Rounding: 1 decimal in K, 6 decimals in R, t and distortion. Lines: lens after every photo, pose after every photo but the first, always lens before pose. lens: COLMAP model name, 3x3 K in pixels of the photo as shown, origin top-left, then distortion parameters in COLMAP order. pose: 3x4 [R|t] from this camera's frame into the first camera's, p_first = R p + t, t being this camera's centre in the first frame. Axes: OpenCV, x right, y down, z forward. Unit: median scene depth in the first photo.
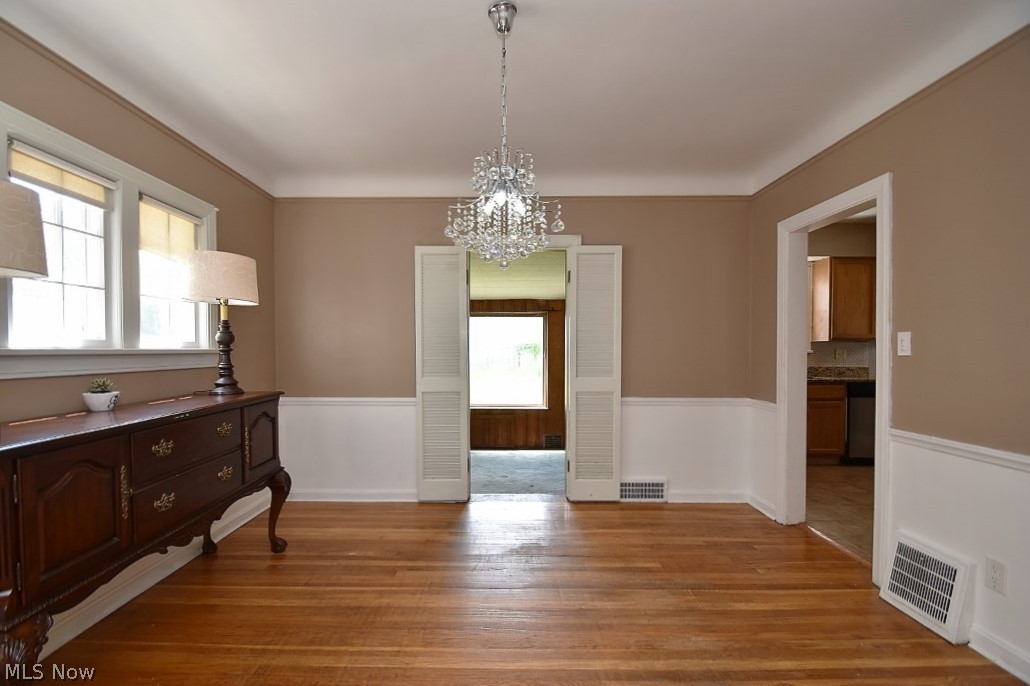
lens RADIAL K [[451.3, 0, 499.7], [0, 451.3, 355.6], [0, 0, 1]] dist [0.000788, 0.000076]
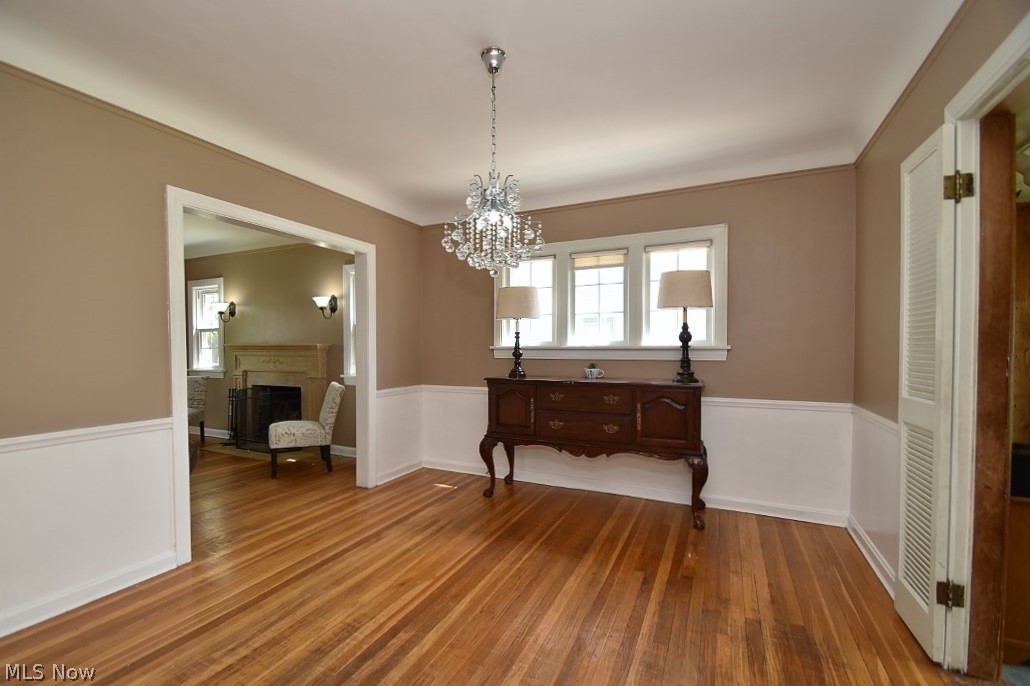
lens RADIAL K [[451.3, 0, 499.7], [0, 451.3, 355.6], [0, 0, 1]] dist [0.000788, 0.000076]
pose [[-0.429207, 0.018778, -0.903011, 0.833648], [-0.012275, 0.999570, 0.026620, -0.015803], [0.903123, 0.022510, -0.428792, 1.196221]]
